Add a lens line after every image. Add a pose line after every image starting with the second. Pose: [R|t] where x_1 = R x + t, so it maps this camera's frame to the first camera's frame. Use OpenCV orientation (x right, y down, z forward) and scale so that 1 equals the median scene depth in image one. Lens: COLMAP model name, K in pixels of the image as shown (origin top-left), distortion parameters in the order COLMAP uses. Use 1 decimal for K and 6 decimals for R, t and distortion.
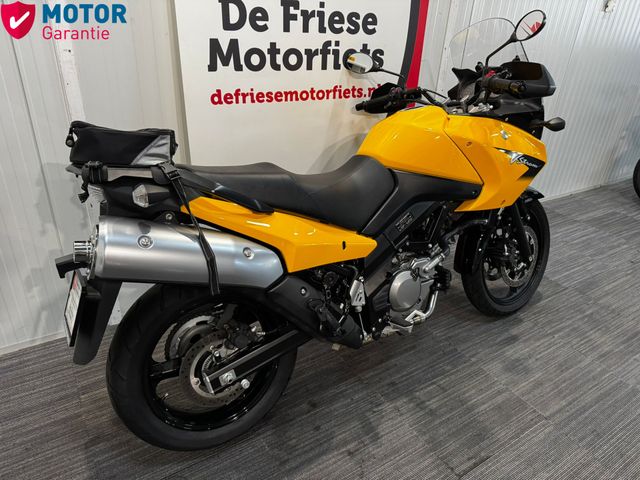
lens RADIAL K [[448.7, 0, 318.9], [0, 448.7, 243.9], [0, 0, 1]] dist [0.065772, -0.102785]
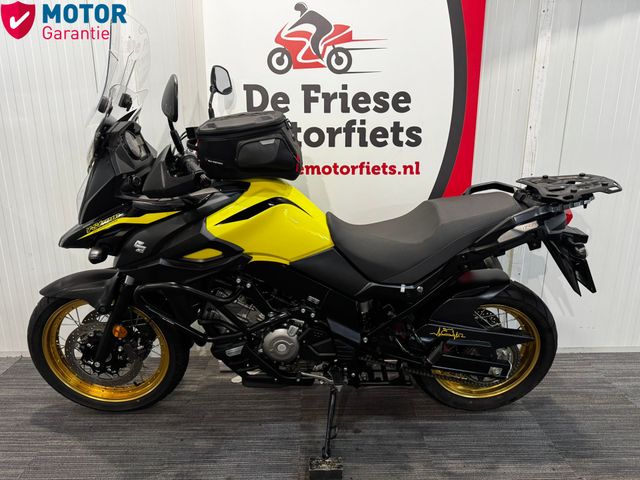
lens RADIAL K [[447.6, 0, 317.9], [0, 447.6, 243.6], [0, 0, 1]] dist [0.110002, -0.145083]
pose [[0.850406, 0.083897, -0.519395, 0.526929], [-0.204630, 0.962219, -0.179615, 0.023703], [0.484703, 0.259029, 0.835444, 0.184103]]
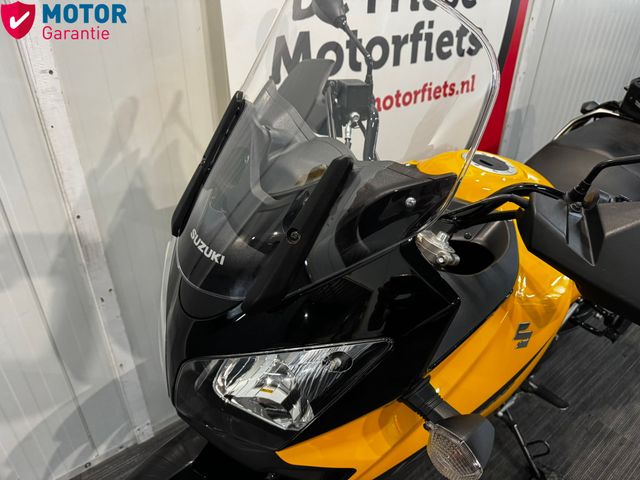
lens RADIAL K [[457.1, 0, 312.6], [0, 457.1, 243.6], [0, 0, 1]] dist [-0.006110, -0.003954]
pose [[0.994420, -0.087473, 0.058973, -0.220481], [0.083416, 0.994188, 0.068058, -0.179210], [-0.064583, -0.062759, 0.995937, 0.308639]]
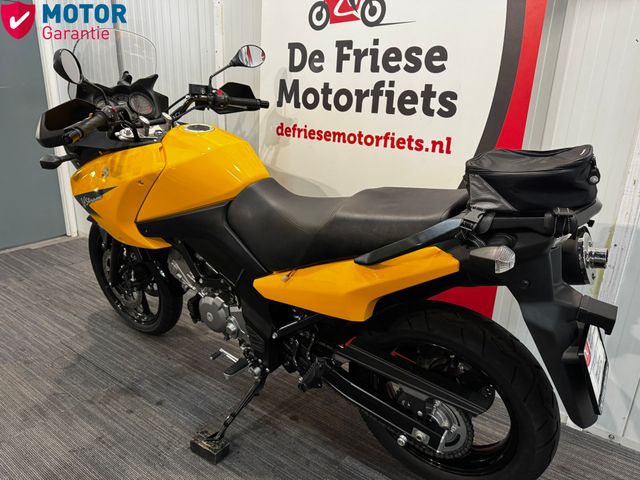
lens RADIAL K [[448.7, 0, 318.9], [0, 448.7, 243.9], [0, 0, 1]] dist [0.065772, -0.102785]
pose [[0.369405, 0.257133, -0.892985, 0.865147], [-0.445702, 0.892237, 0.072542, -0.182857], [0.815407, 0.371208, 0.444202, 0.651380]]
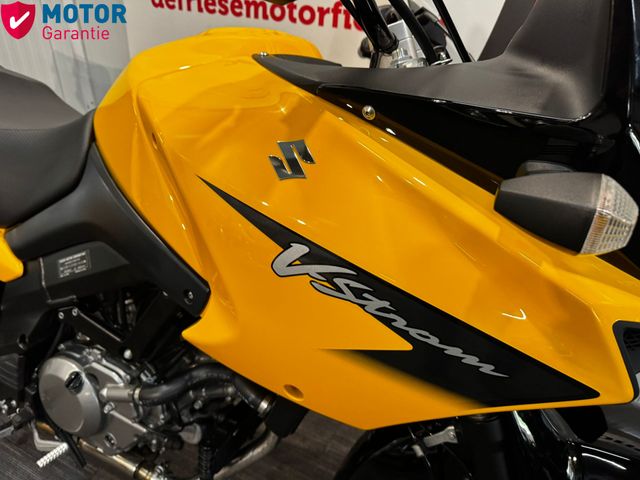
lens RADIAL K [[459.5, 0, 315.1], [0, 459.5, 241.2], [0, 0, 1]] dist [-0.004662, -0.008101]
pose [[0.521260, 0.426629, -0.739105, 0.561032], [-0.408952, 0.885030, 0.222444, -0.235541], [0.749030, 0.186307, 0.635801, 0.768193]]
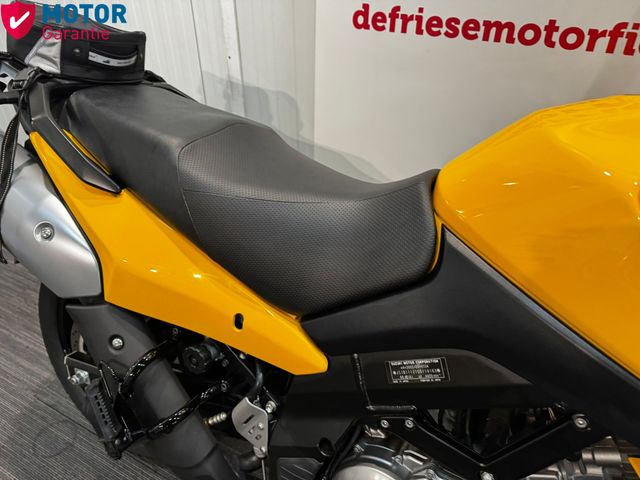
lens RADIAL K [[456.7, 0, 321.4], [0, 456.7, 240.4], [0, 0, 1]] dist [-0.001571, -0.006438]
pose [[0.491422, 0.440135, -0.751522, 0.339626], [-0.381808, 0.884438, 0.268313, -0.190108], [0.782768, 0.155082, 0.602680, 0.598149]]
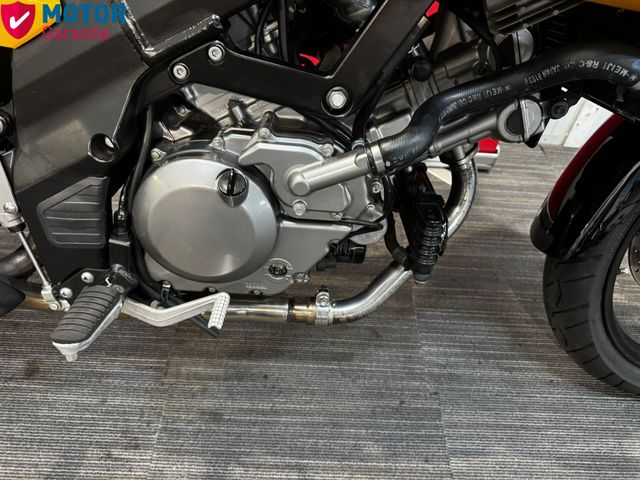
lens RADIAL K [[459.5, 0, 315.1], [0, 459.5, 241.2], [0, 0, 1]] dist [-0.004662, -0.008101]
pose [[0.835524, 0.391935, -0.385080, 0.338286], [-0.273177, 0.904399, 0.327774, -0.004291], [0.476732, -0.168668, 0.862715, 0.691965]]
